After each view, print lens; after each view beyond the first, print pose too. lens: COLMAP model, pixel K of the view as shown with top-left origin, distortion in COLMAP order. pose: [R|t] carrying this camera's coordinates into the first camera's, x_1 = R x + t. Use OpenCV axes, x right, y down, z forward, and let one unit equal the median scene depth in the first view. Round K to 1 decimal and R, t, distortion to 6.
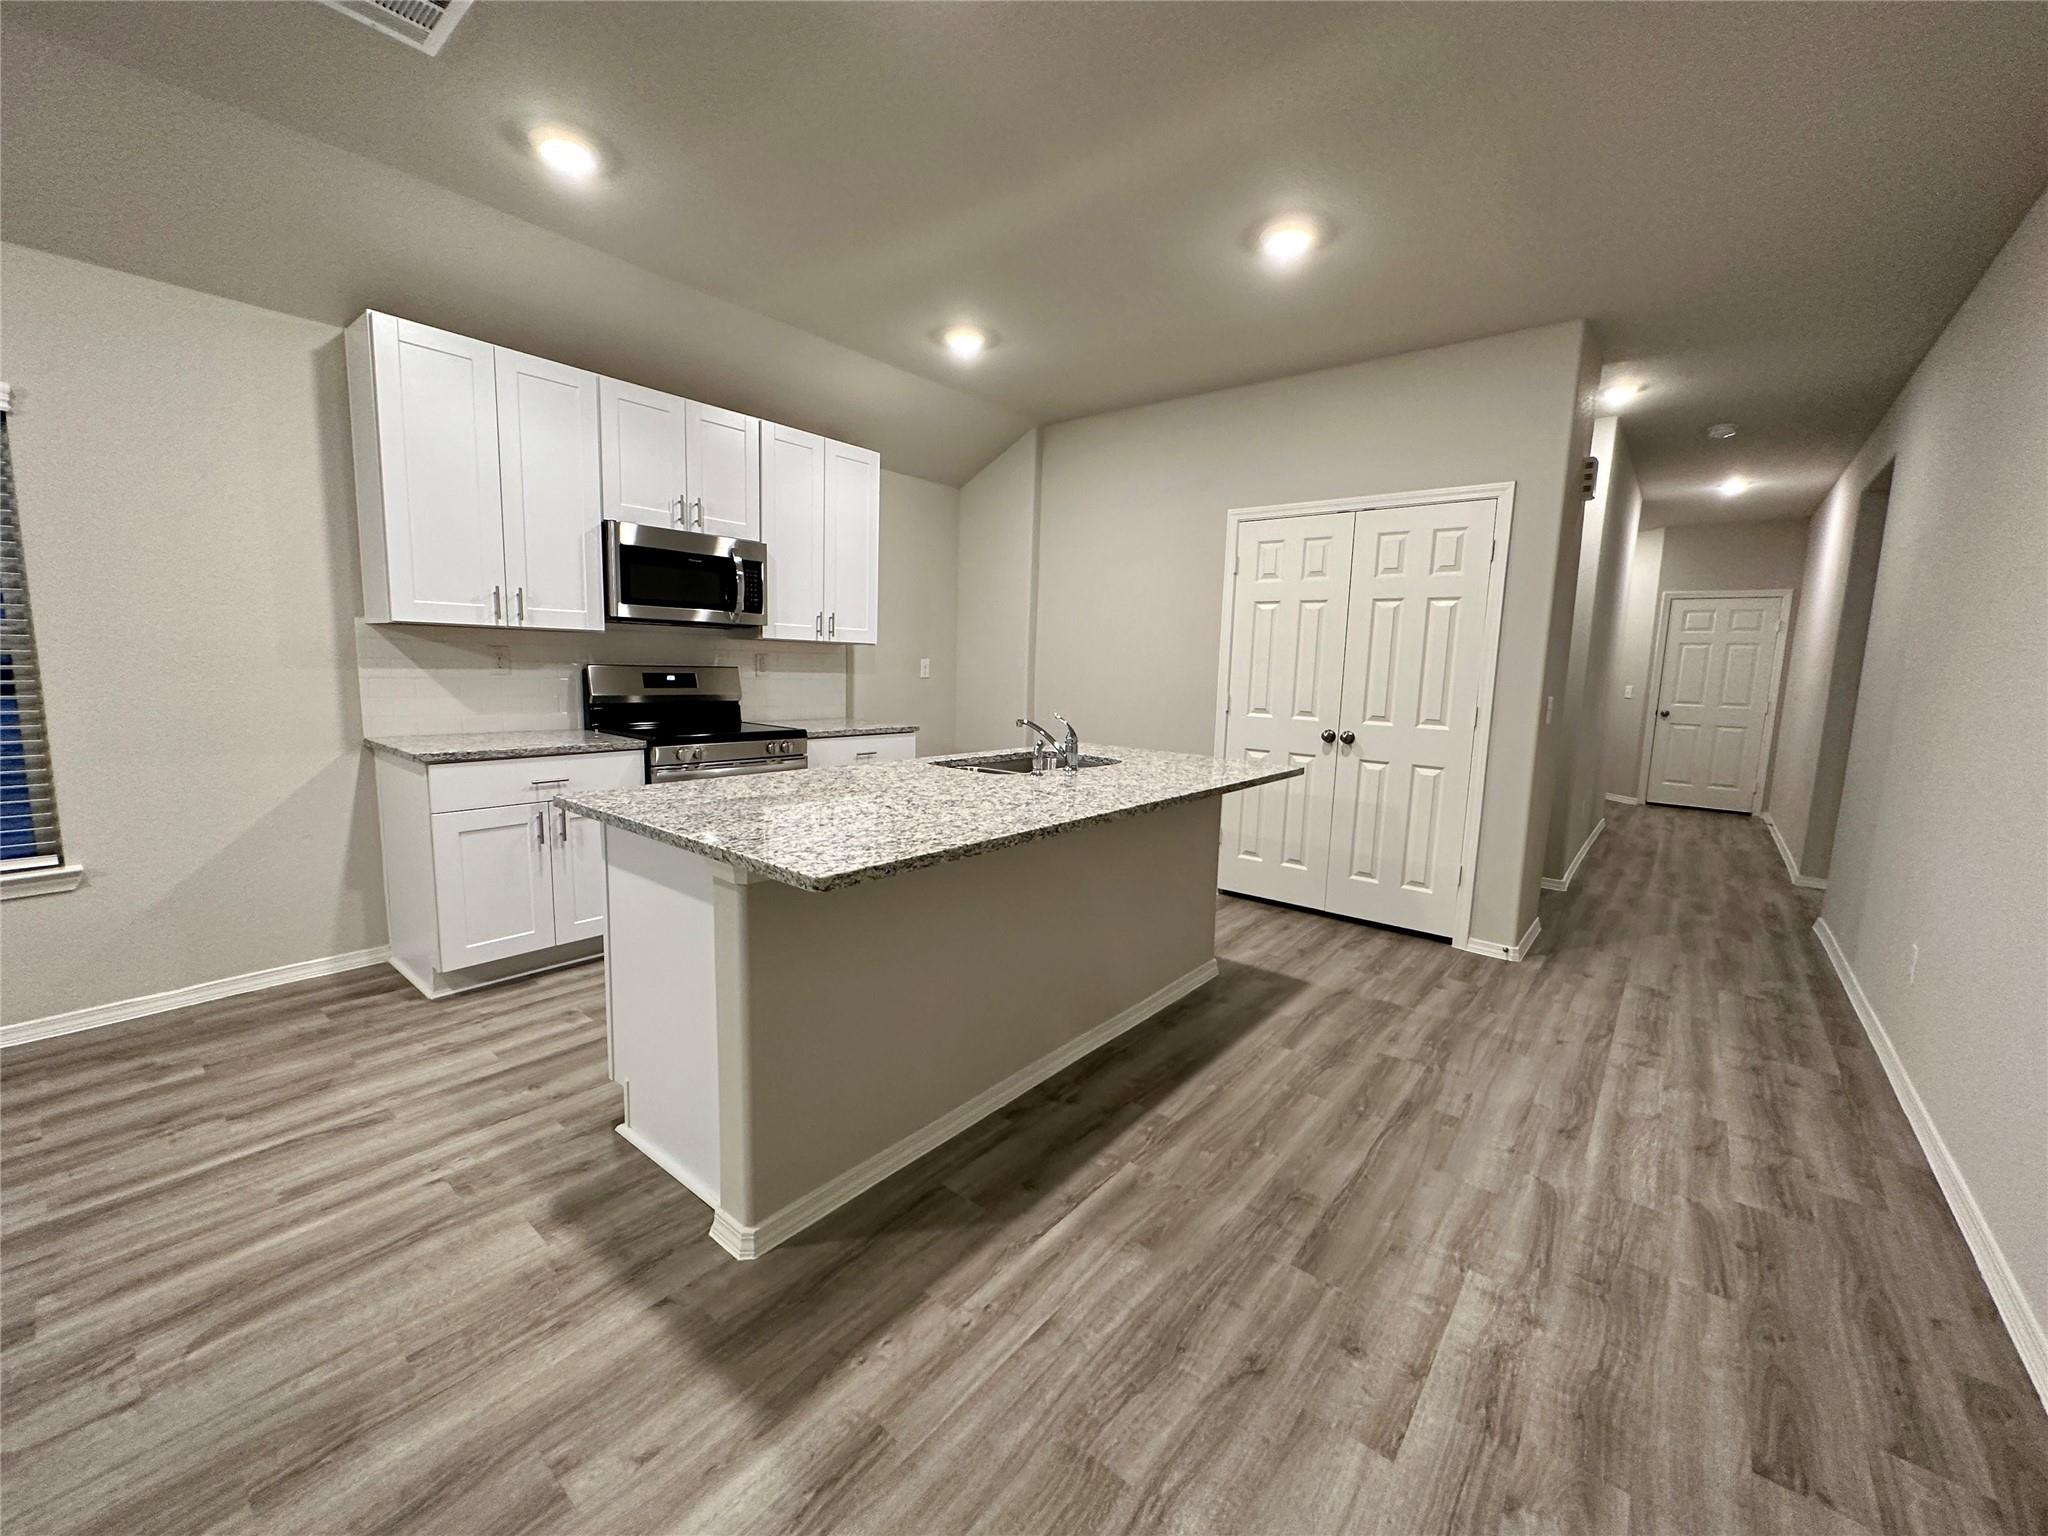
lens RADIAL K [[817.8, 0, 1022.0], [0, 817.8, 769.0], [0, 0, 1]] dist [-0.002615, 0.000543]
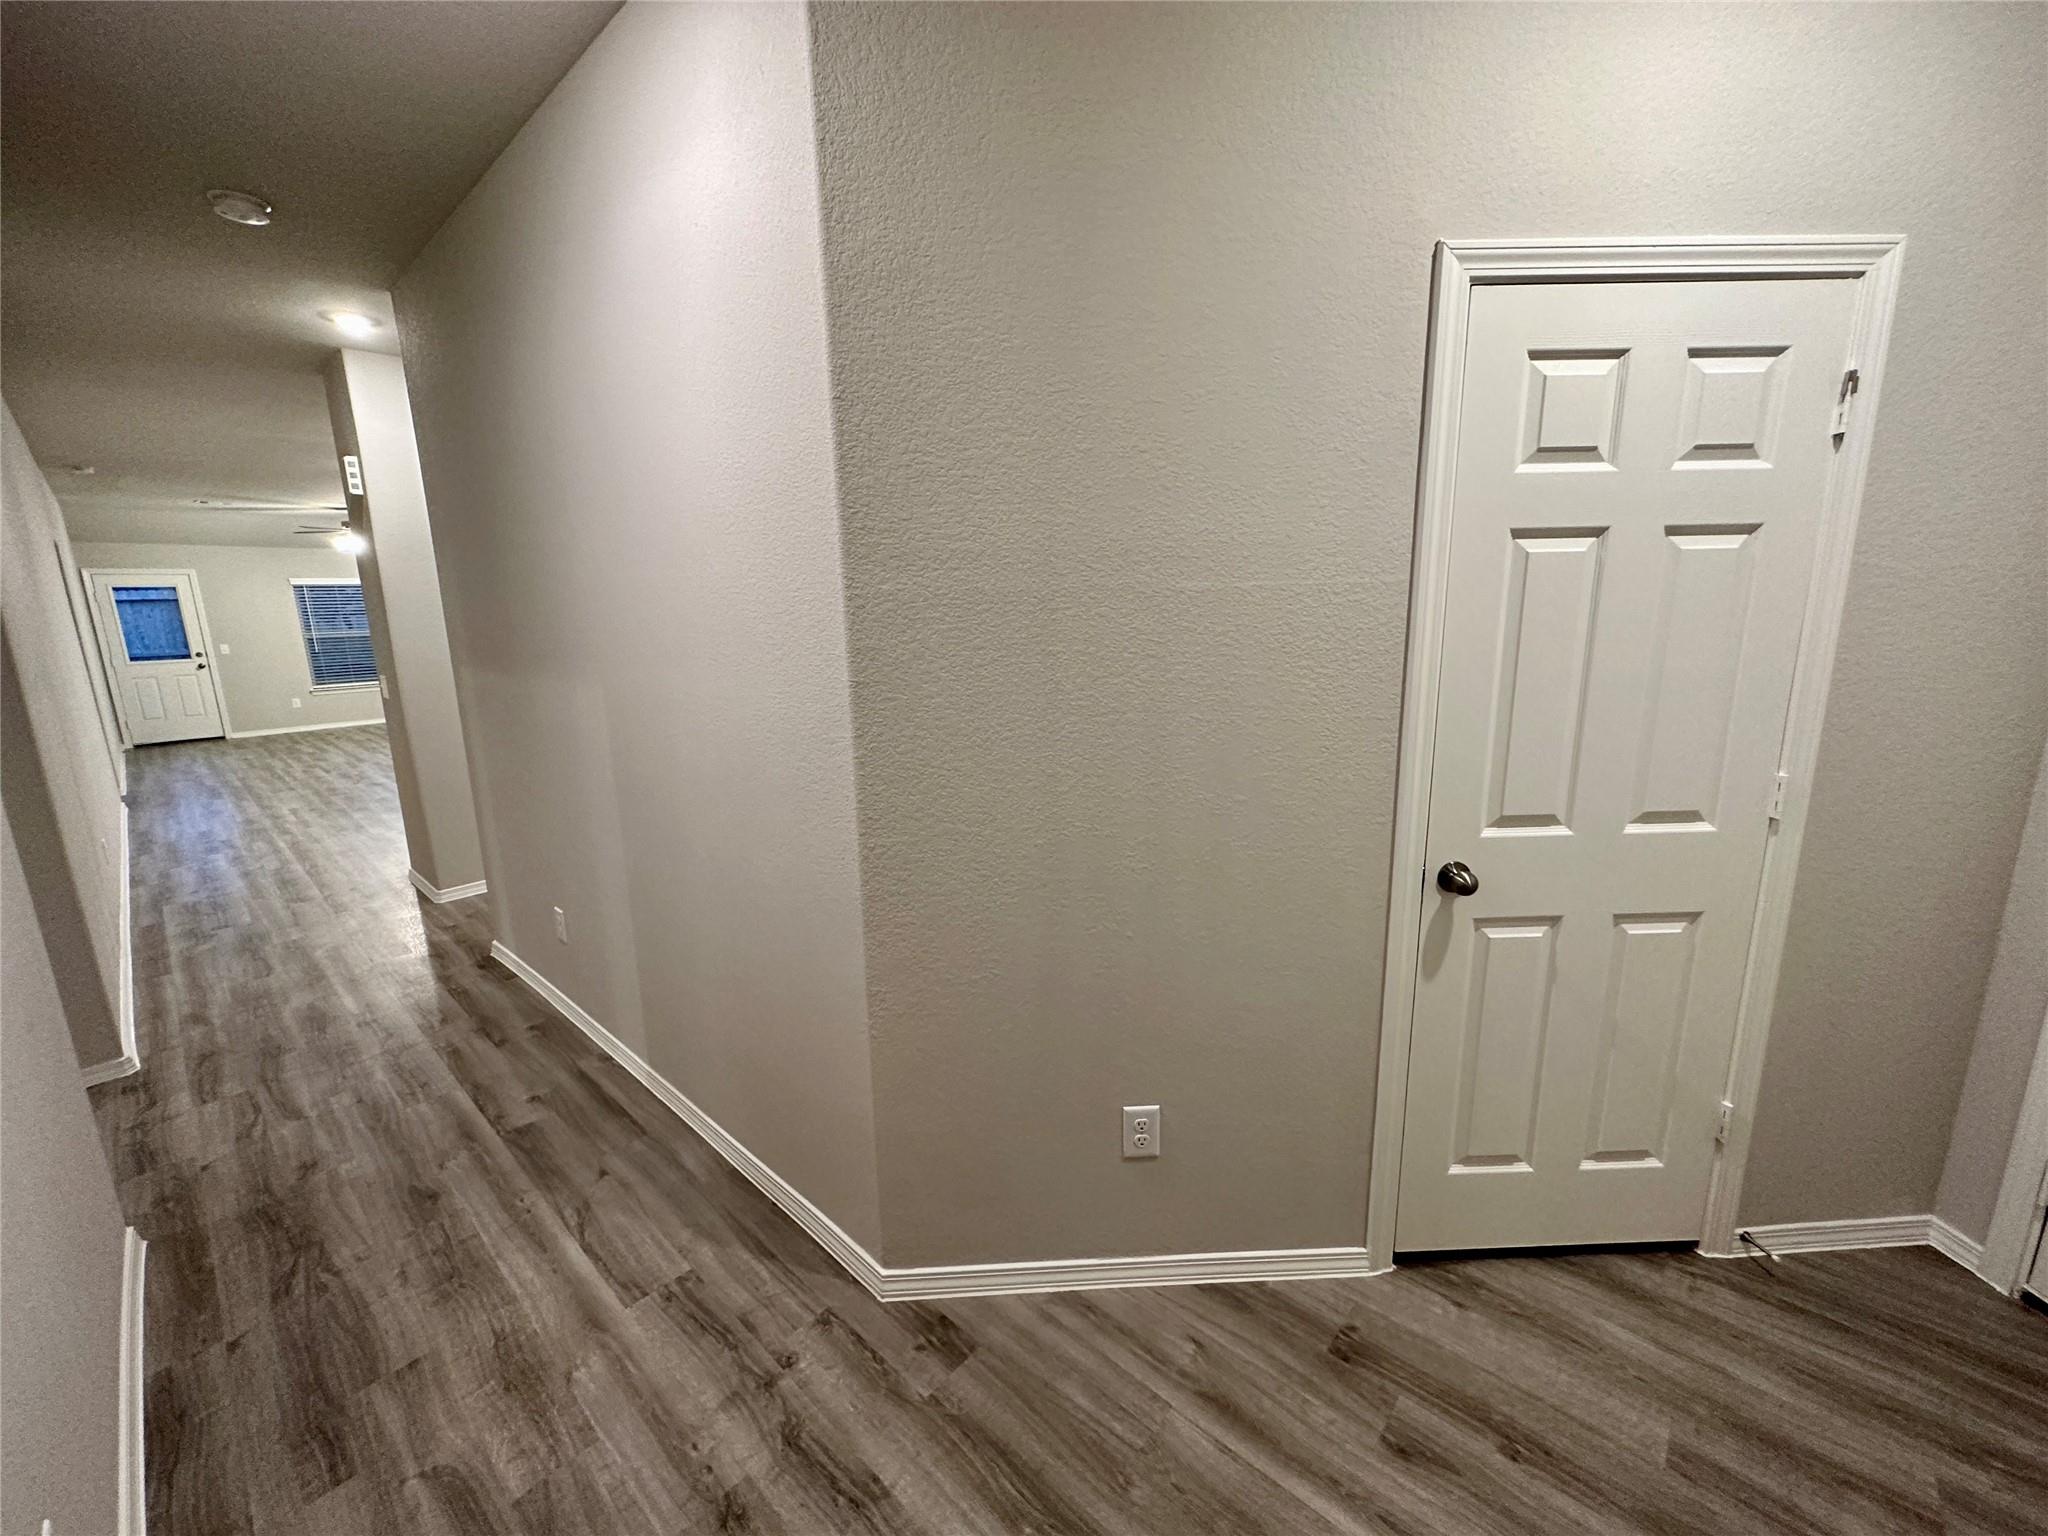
lens RADIAL K [[817.8, 0, 1031.1], [0, 817.8, 771.7], [0, 0, 1]] dist [-0.002615, 0.000543]
pose [[-0.051871, 0.178899, -0.982499, 2.621779], [-0.113048, 0.976448, 0.183766, -0.408906], [0.992235, 0.120602, -0.030425, 2.910937]]
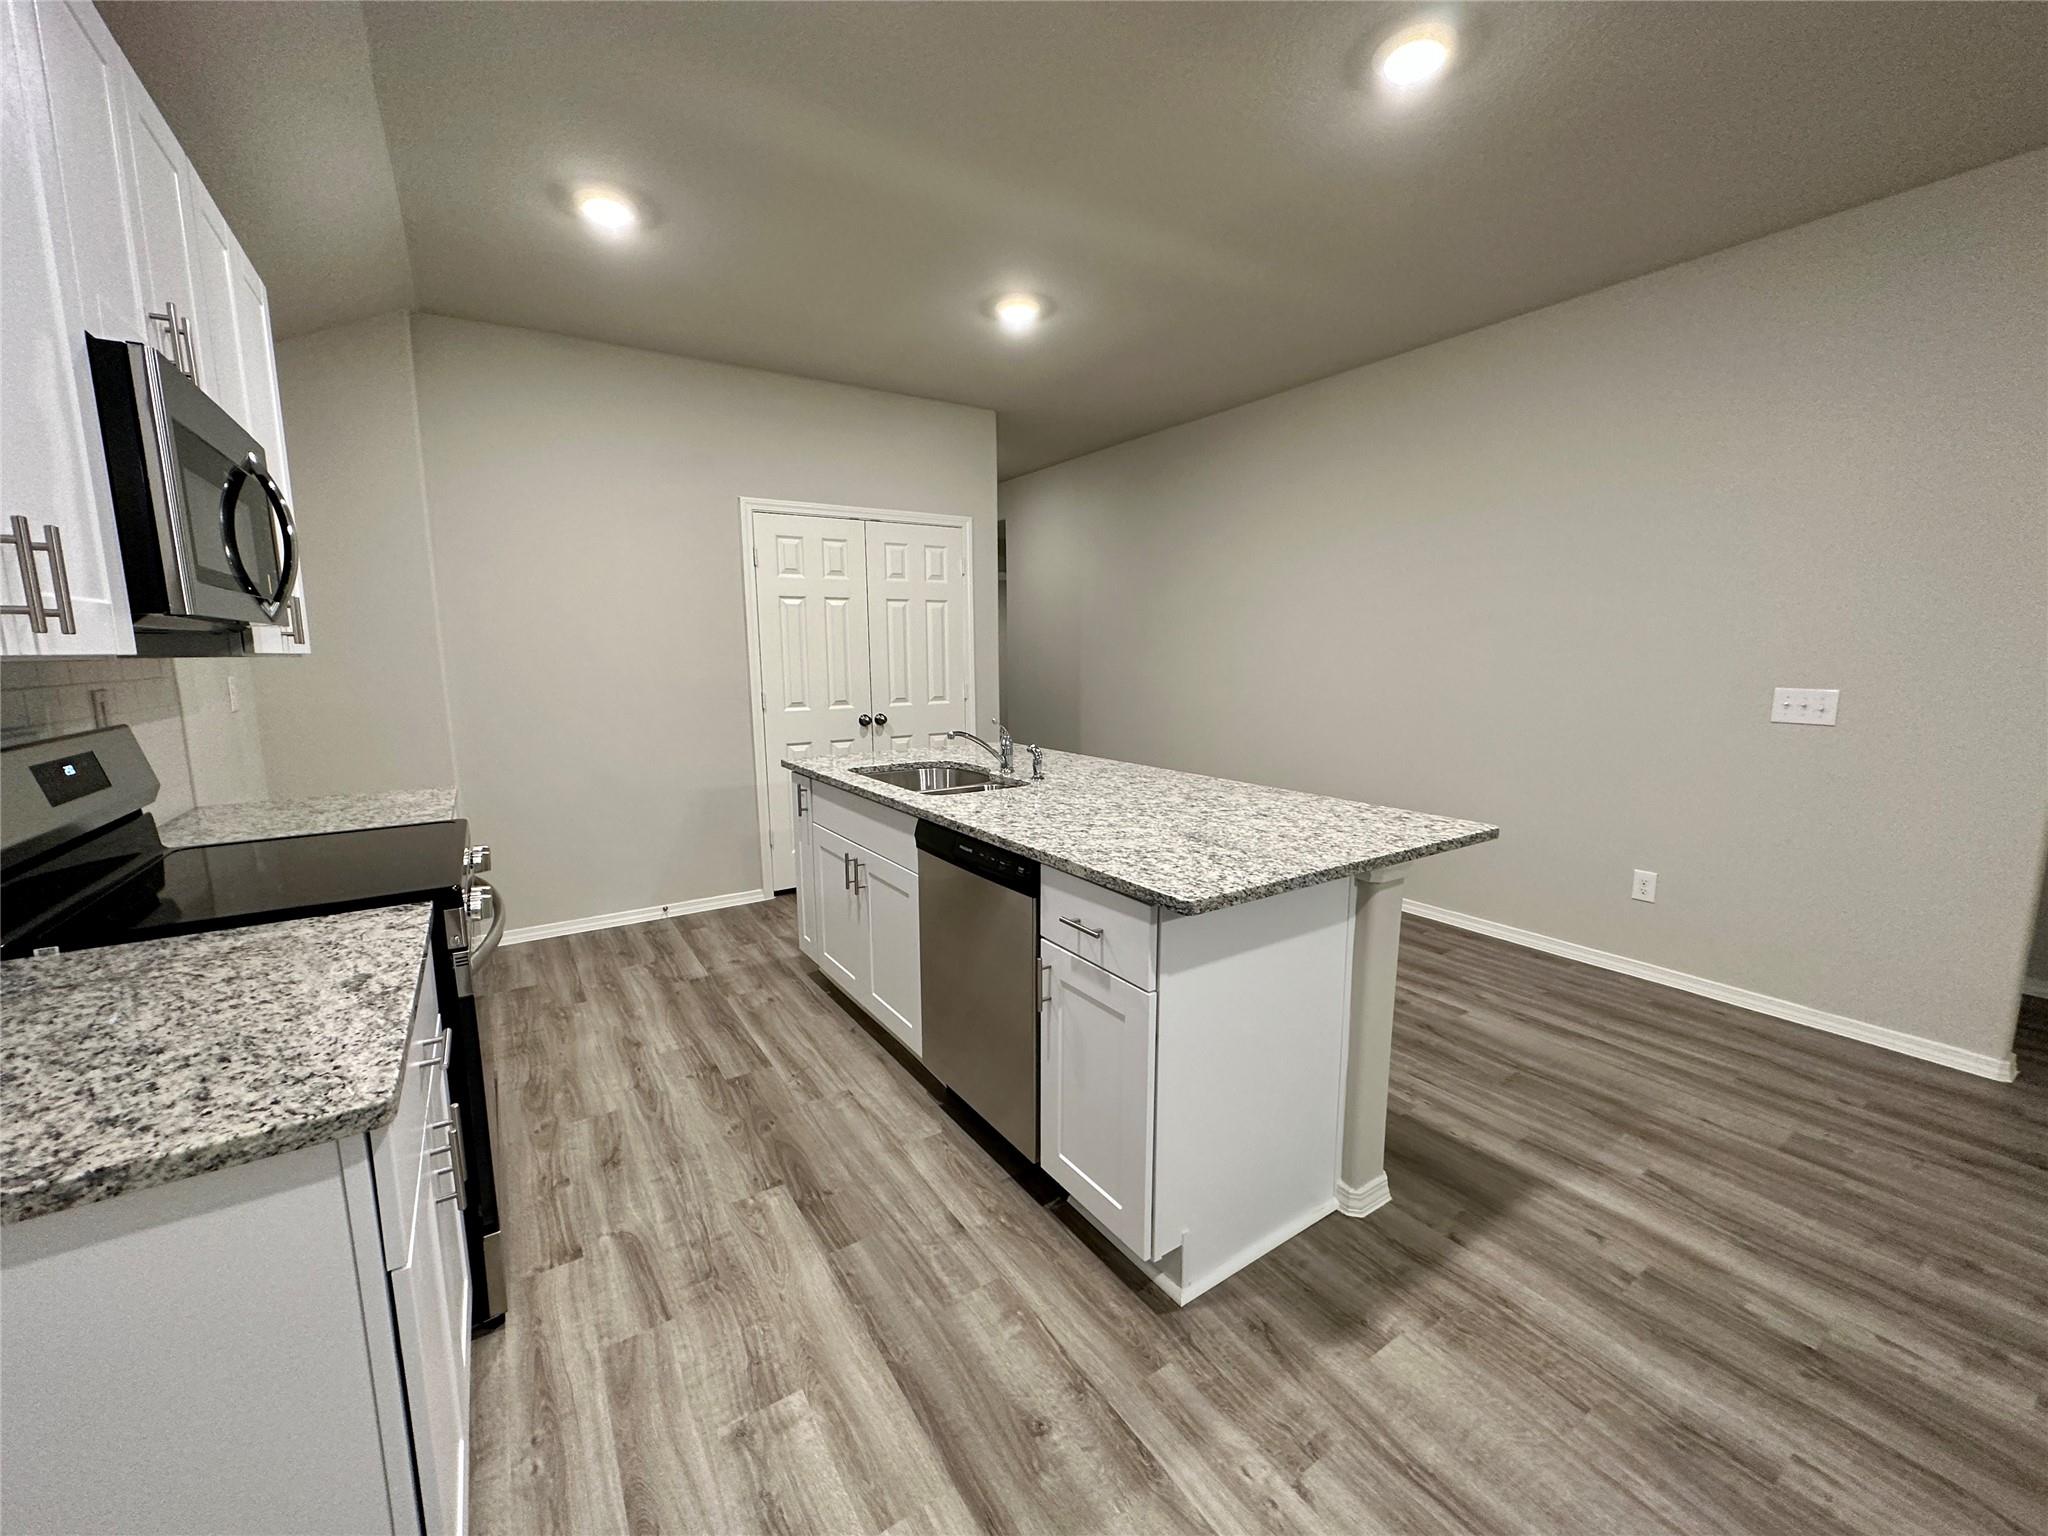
lens RADIAL K [[817.8, 0, 1025.9], [0, 817.8, 761.5], [0, 0, 1]] dist [-0.002615, 0.000543]
pose [[0.296273, -0.166113, 0.940547, -1.007804], [0.142417, 0.981434, 0.128472, -0.157141], [-0.944426, 0.095887, 0.314429, 0.722440]]
